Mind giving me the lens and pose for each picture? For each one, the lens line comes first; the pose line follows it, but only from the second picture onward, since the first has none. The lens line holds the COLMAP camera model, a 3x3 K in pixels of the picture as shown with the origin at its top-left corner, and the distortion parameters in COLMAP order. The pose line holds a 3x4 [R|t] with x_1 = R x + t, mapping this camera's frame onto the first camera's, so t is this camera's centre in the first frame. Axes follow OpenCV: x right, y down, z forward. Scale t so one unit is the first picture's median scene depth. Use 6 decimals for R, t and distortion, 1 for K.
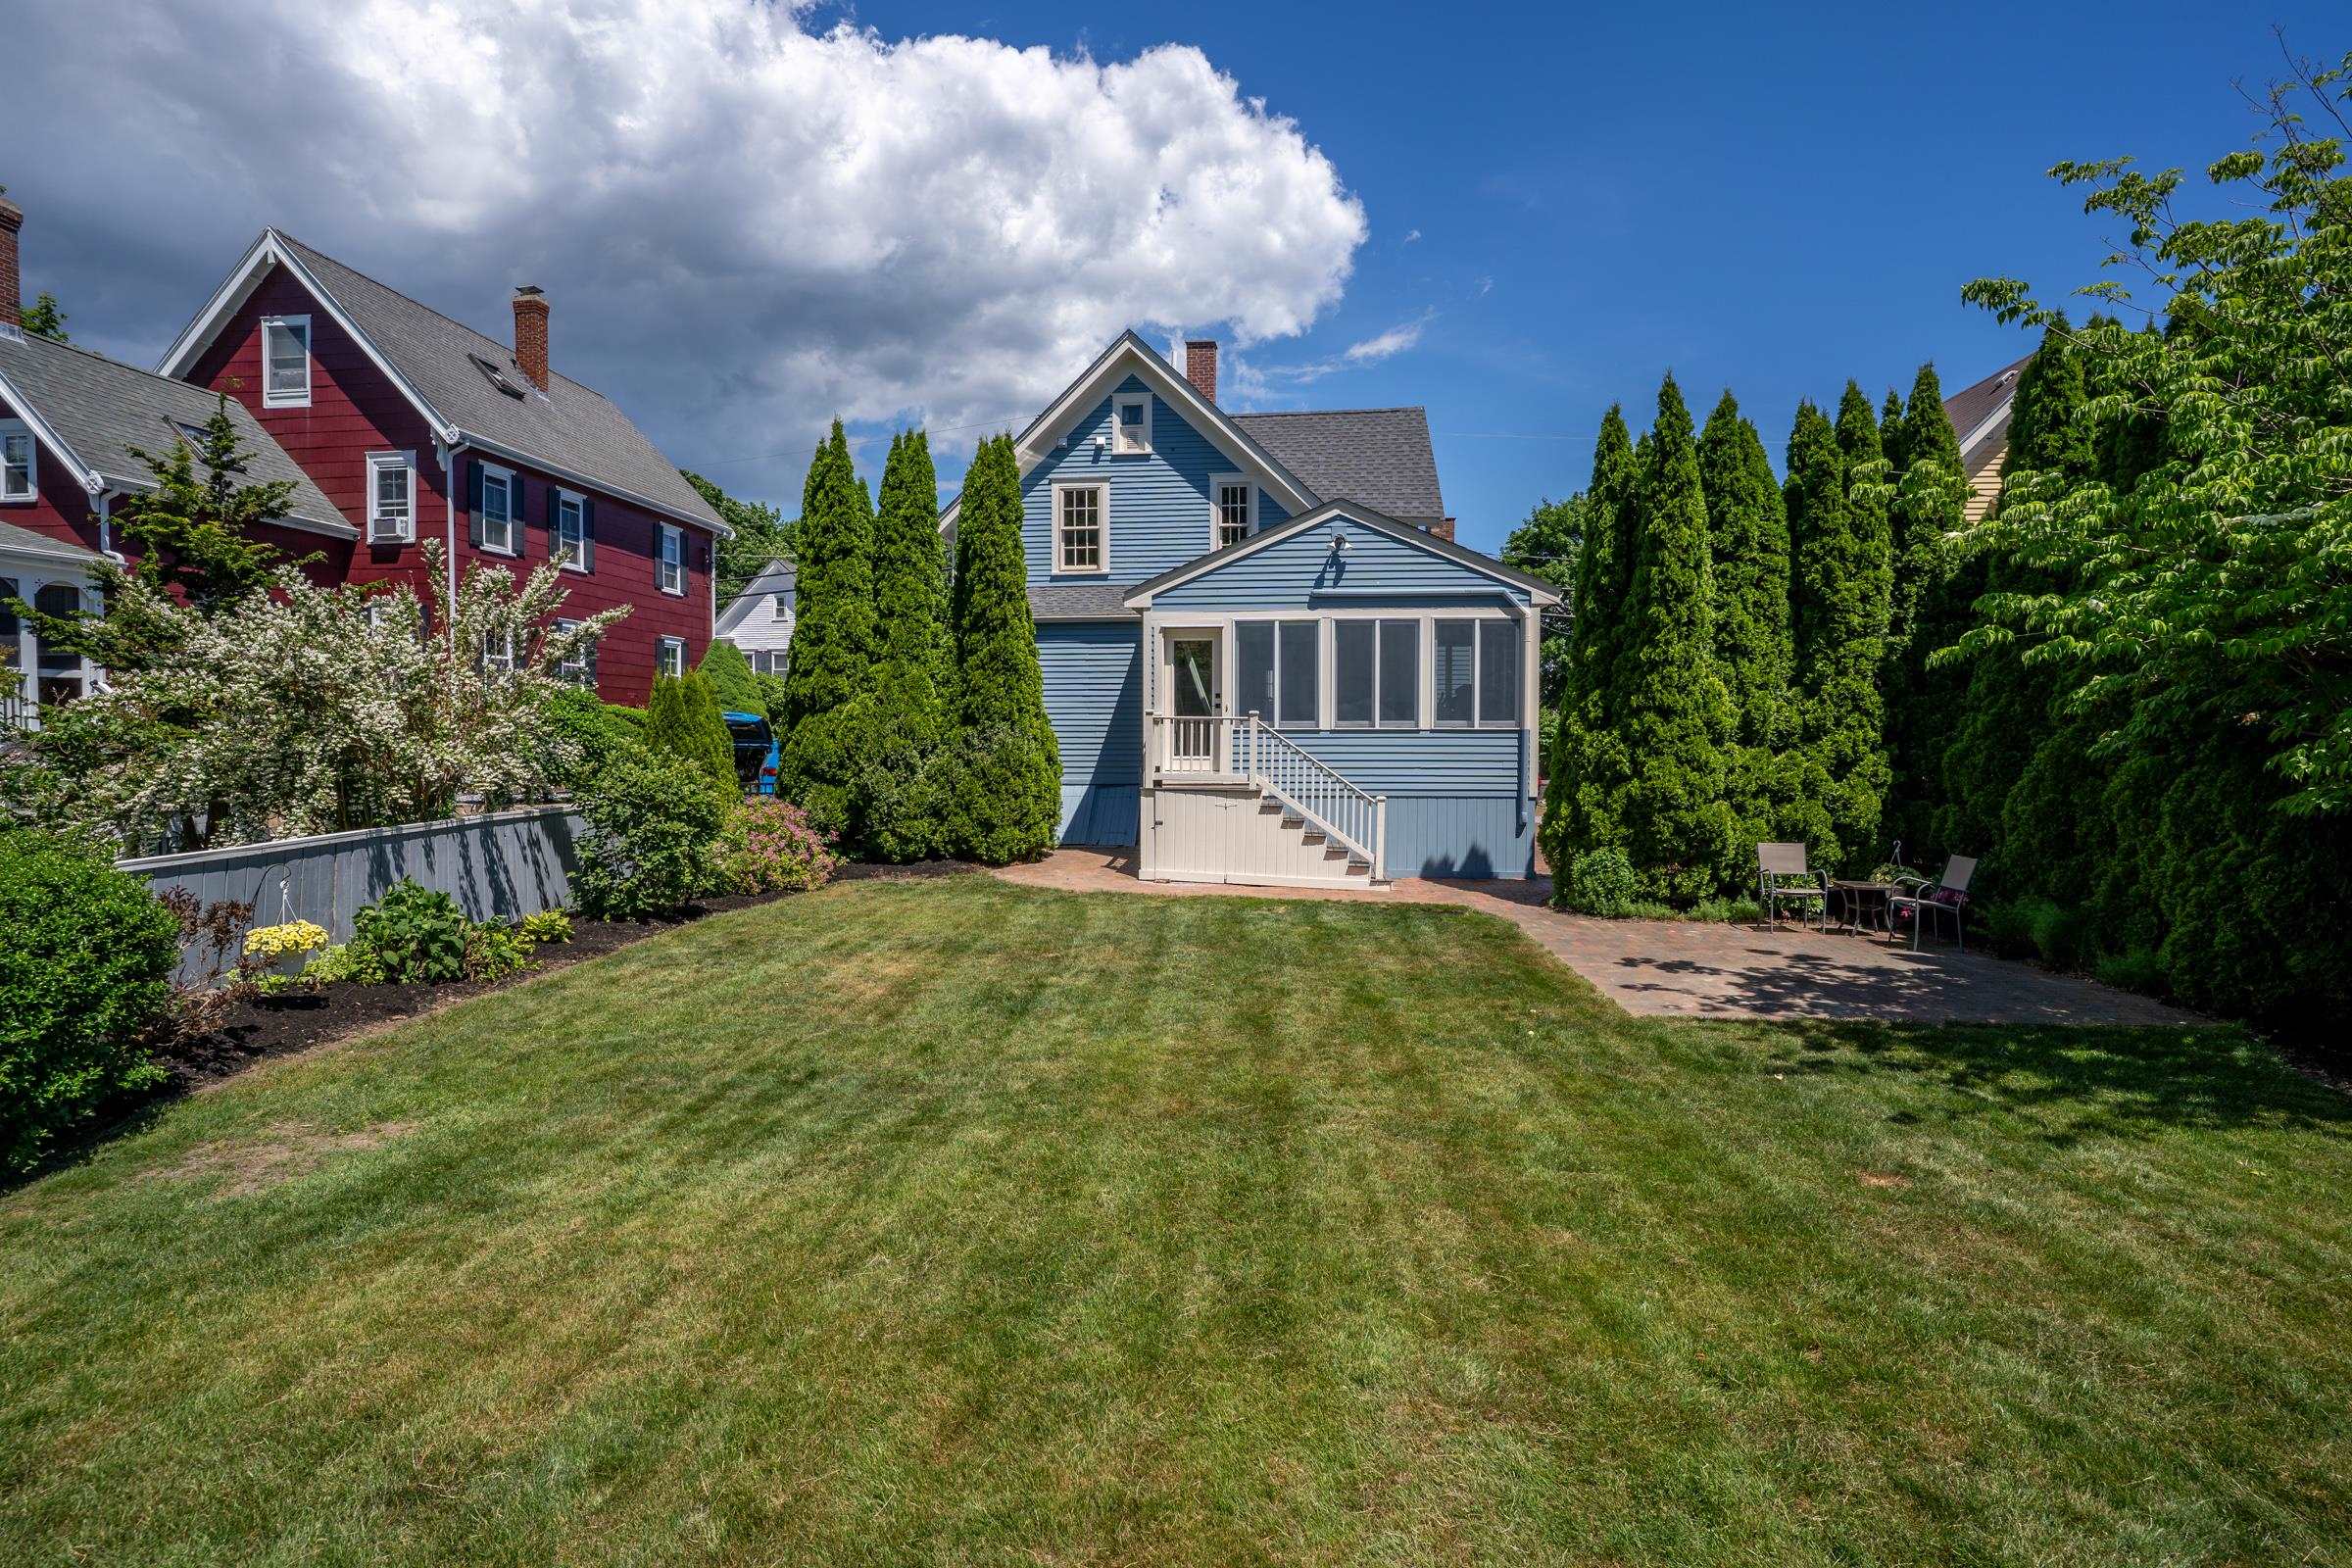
lens RADIAL K [[1156.8, 0, 1175.6], [0, 1156.8, 788.1], [0, 0, 1]] dist [-0.083028, 0.039829]
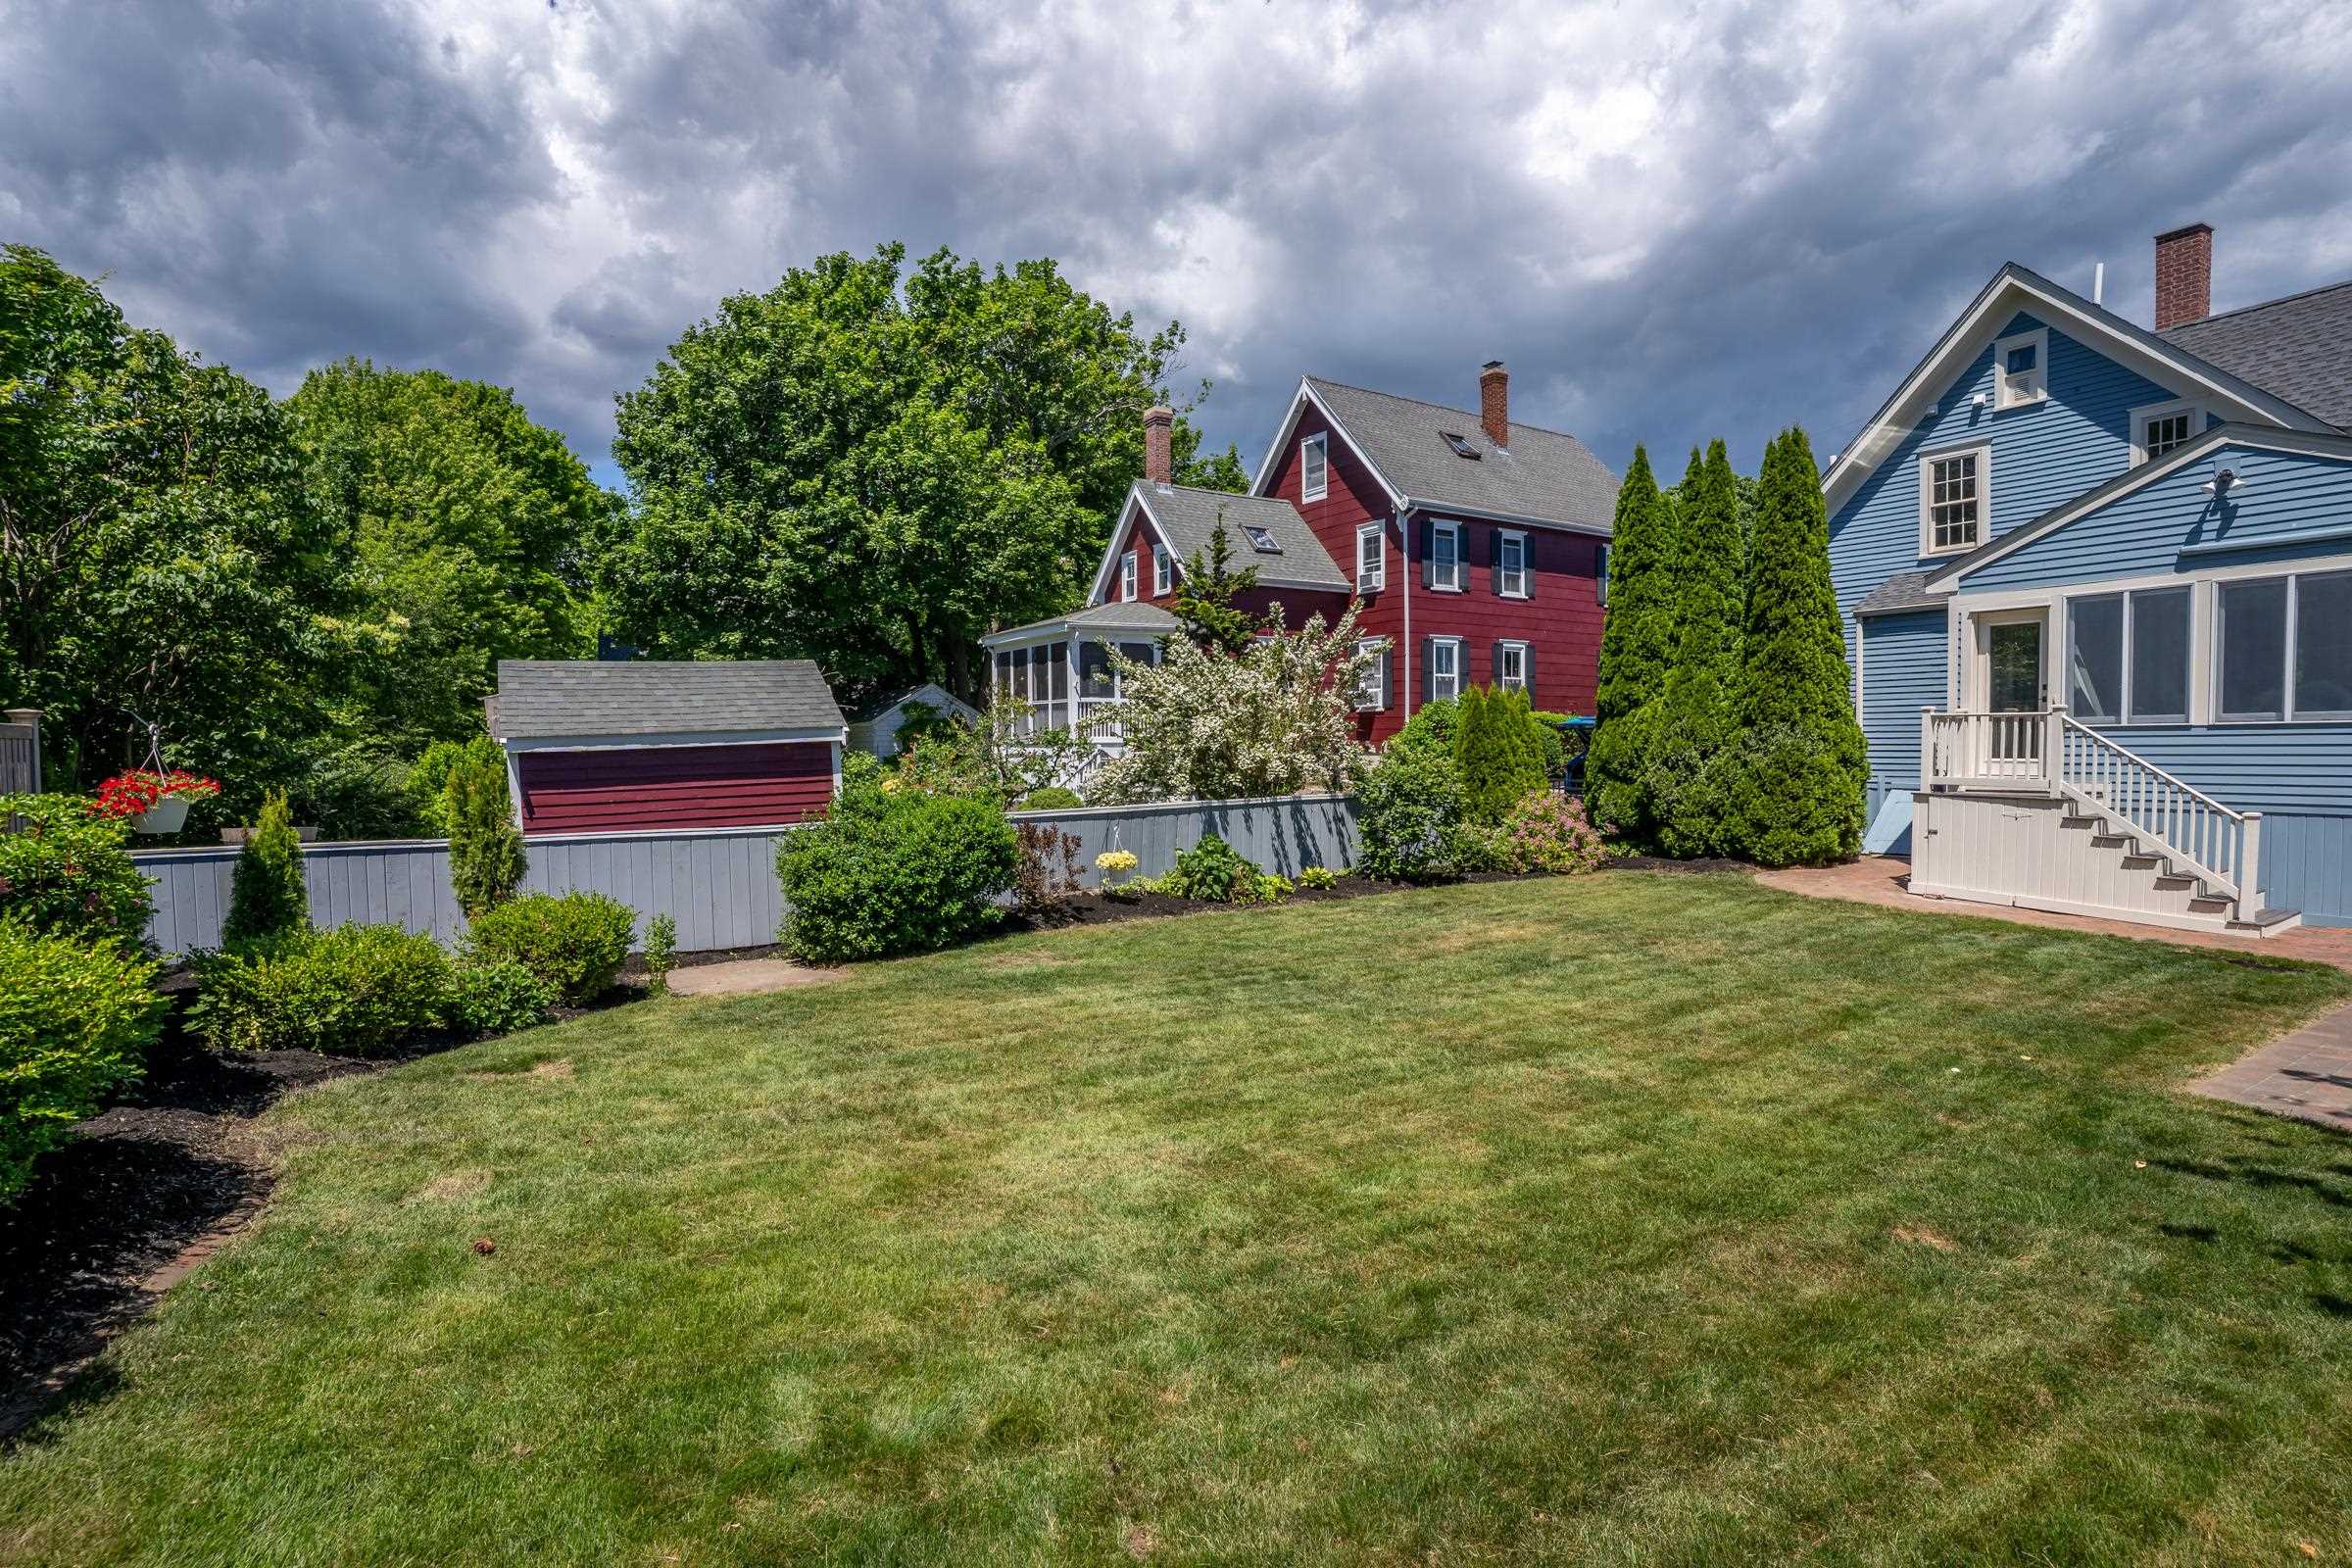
lens RADIAL K [[1156.8, 0, 1175.6], [0, 1156.8, 788.1], [0, 0, 1]] dist [-0.083028, 0.039829]
pose [[0.611076, 0.024572, -0.791190, 0.315238], [-0.025935, 0.999603, 0.011013, 0.001431], [0.791147, 0.013790, 0.611471, -0.002040]]
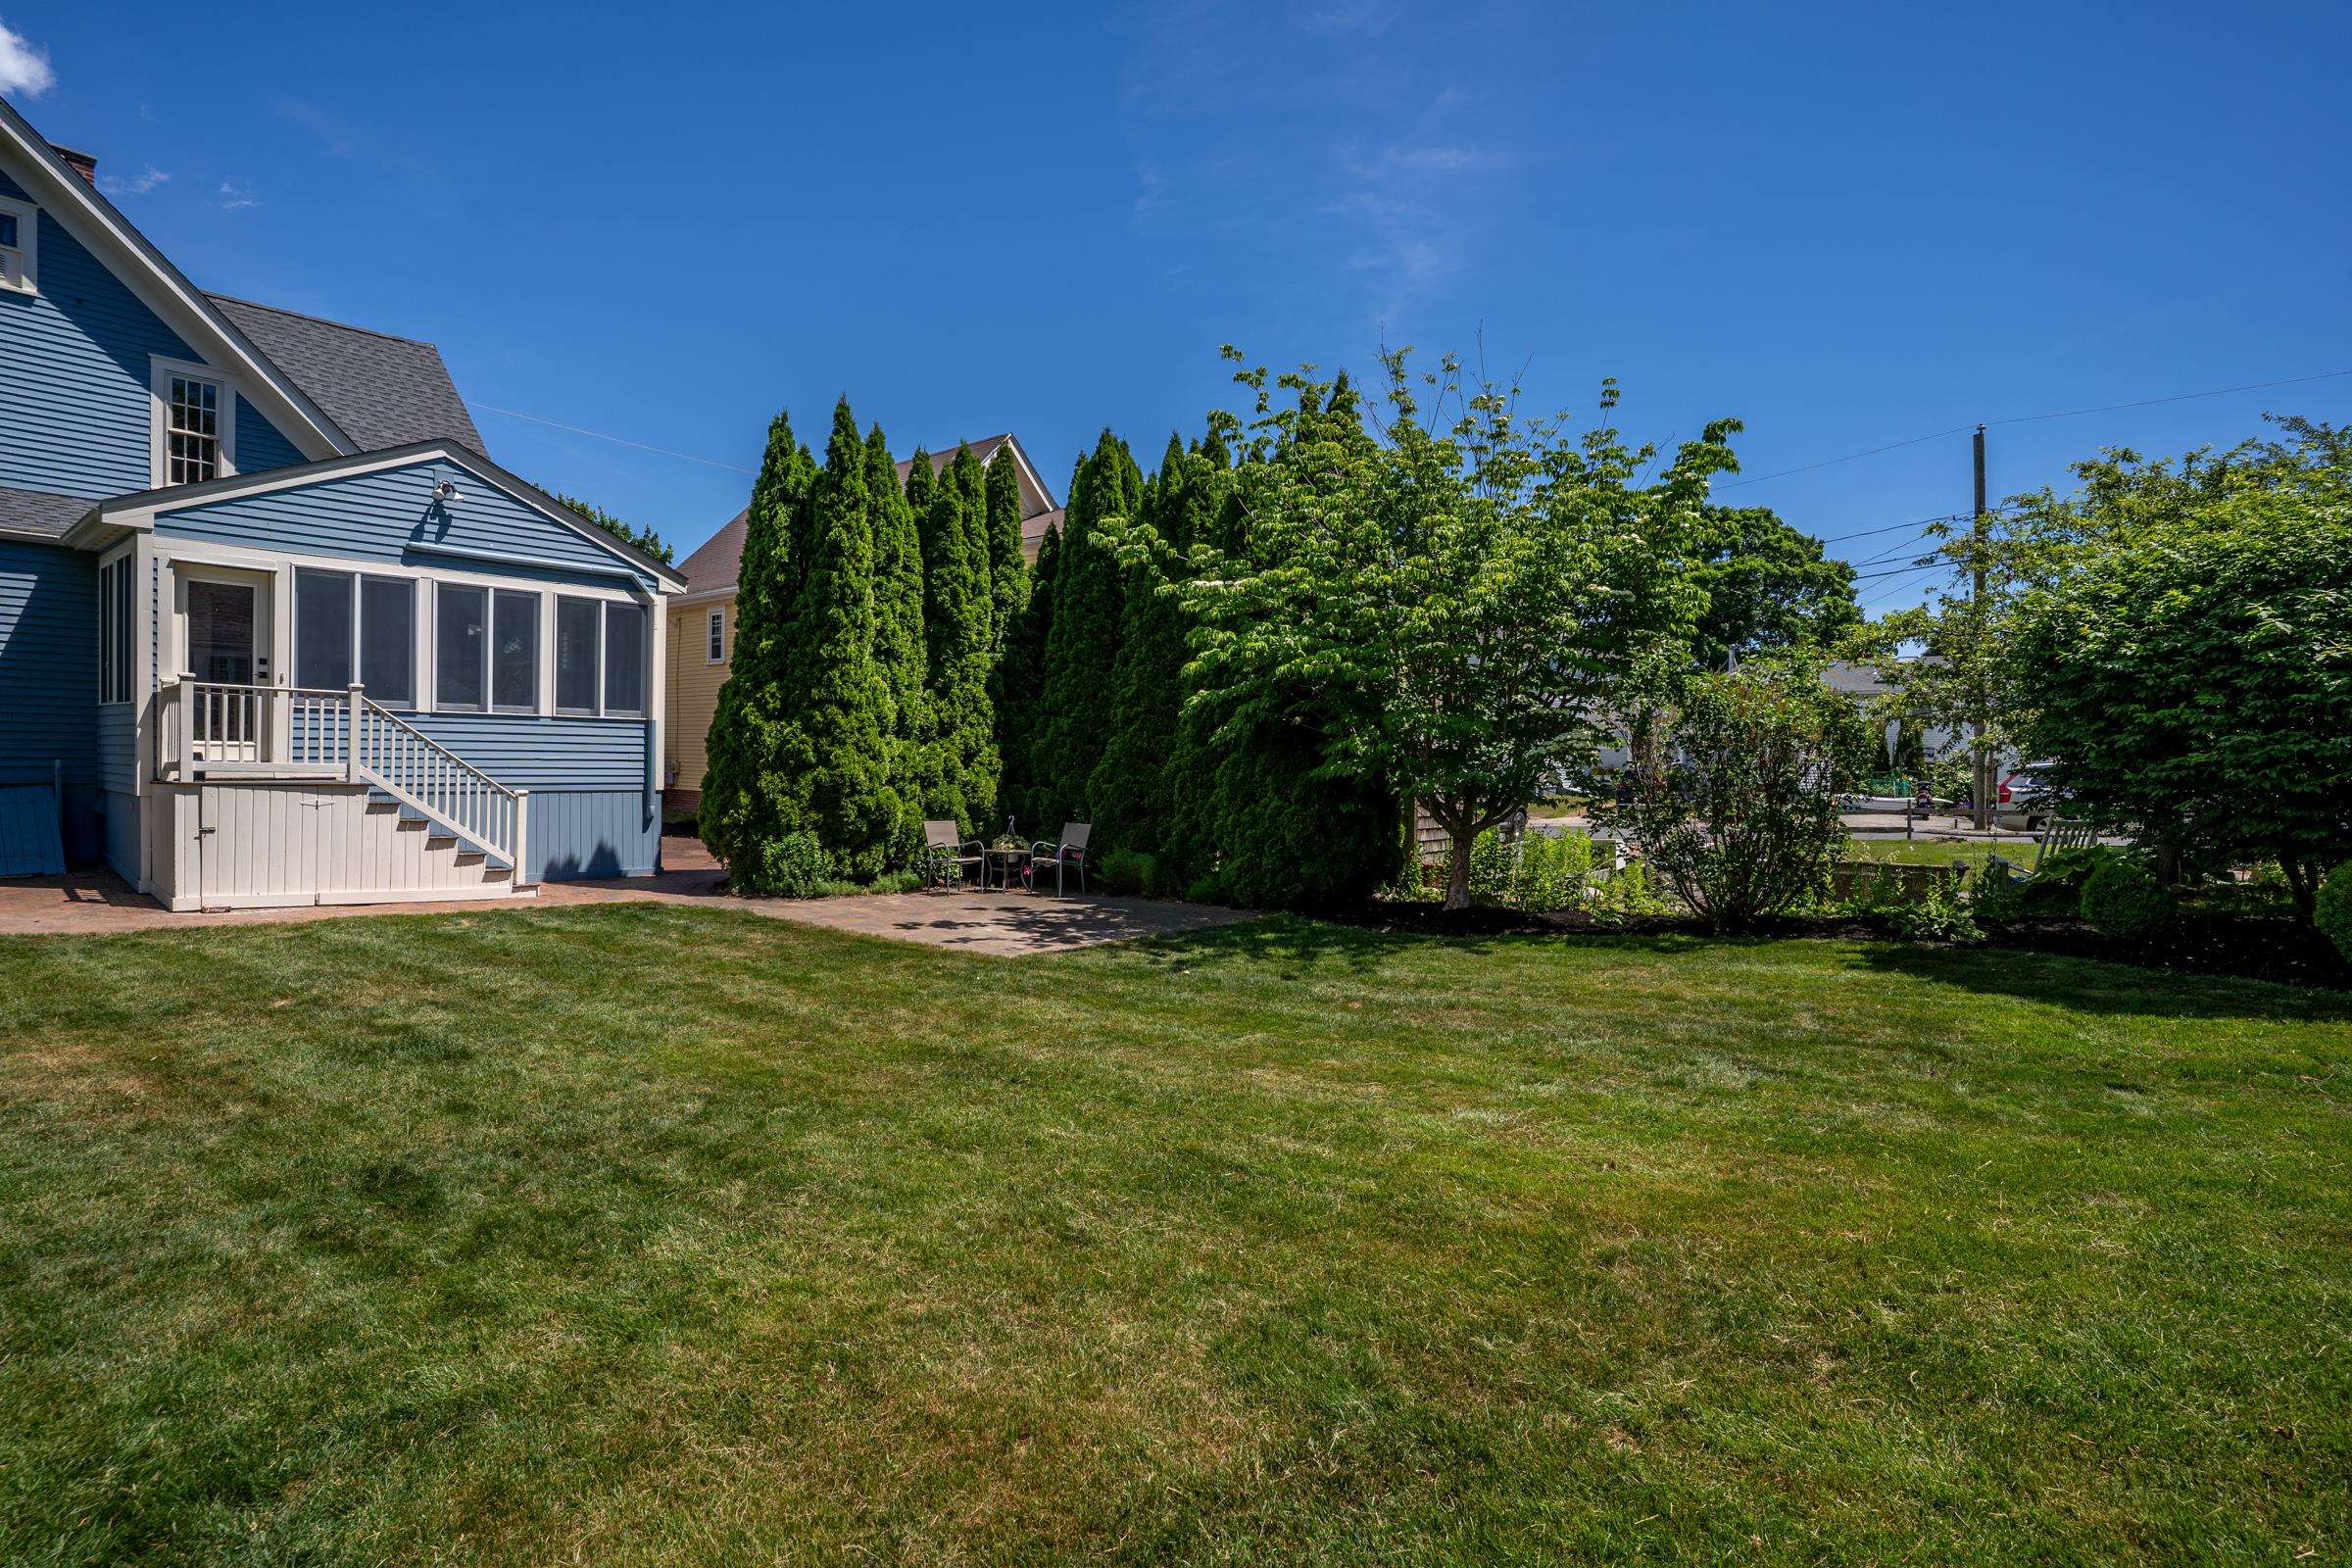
lens RADIAL K [[1156.8, 0, 1175.6], [0, 1156.8, 788.1], [0, 0, 1]] dist [-0.083028, 0.039829]
pose [[0.547615, -0.009958, 0.836671, -0.263444], [0.020909, 0.999780, -0.001786, 0.017459], [-0.836469, 0.018472, 0.547703, 0.112039]]
